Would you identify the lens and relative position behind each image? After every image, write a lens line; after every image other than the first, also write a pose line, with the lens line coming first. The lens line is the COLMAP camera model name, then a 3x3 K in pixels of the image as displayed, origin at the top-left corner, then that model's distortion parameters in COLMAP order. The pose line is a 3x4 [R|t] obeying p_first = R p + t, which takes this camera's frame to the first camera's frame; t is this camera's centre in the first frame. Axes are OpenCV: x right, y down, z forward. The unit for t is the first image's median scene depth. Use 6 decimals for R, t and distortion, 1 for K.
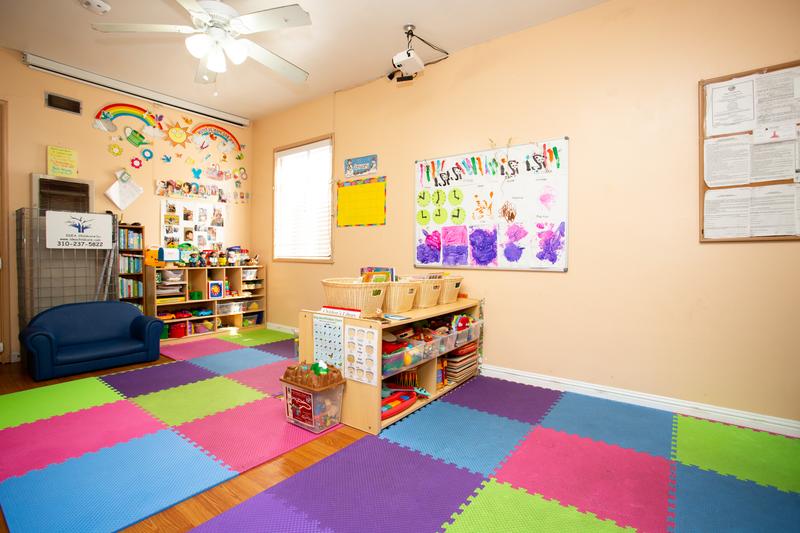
lens RADIAL K [[378.9, 0, 399.9], [0, 378.9, 250.7], [0, 0, 1]] dist [-0.106251, 0.038012]
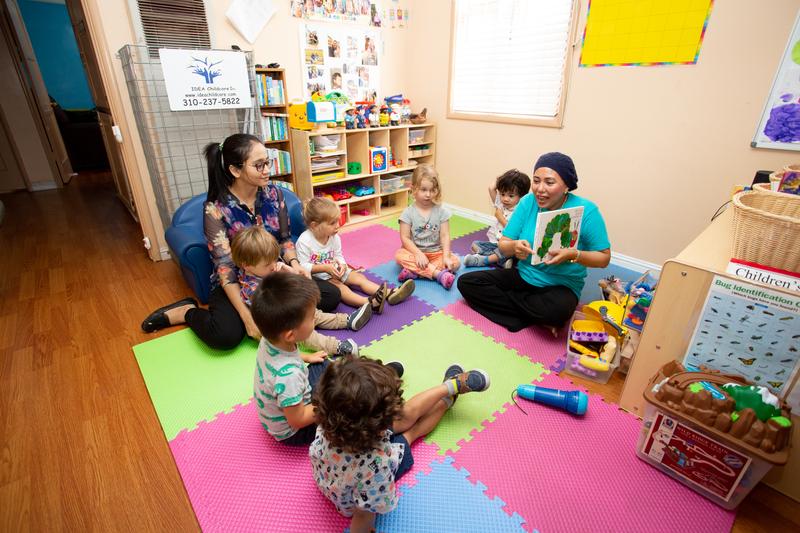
lens RADIAL K [[409.9, 0, 400.0], [0, 409.9, 266.5], [0, 0, 1]] dist [-0.080403, 0.038036]
pose [[0.967259, 0.098335, -0.233964, -0.270875], [0.003885, 0.916038, 0.401073, -0.026719], [0.253760, -0.388851, 0.885664, 0.236835]]
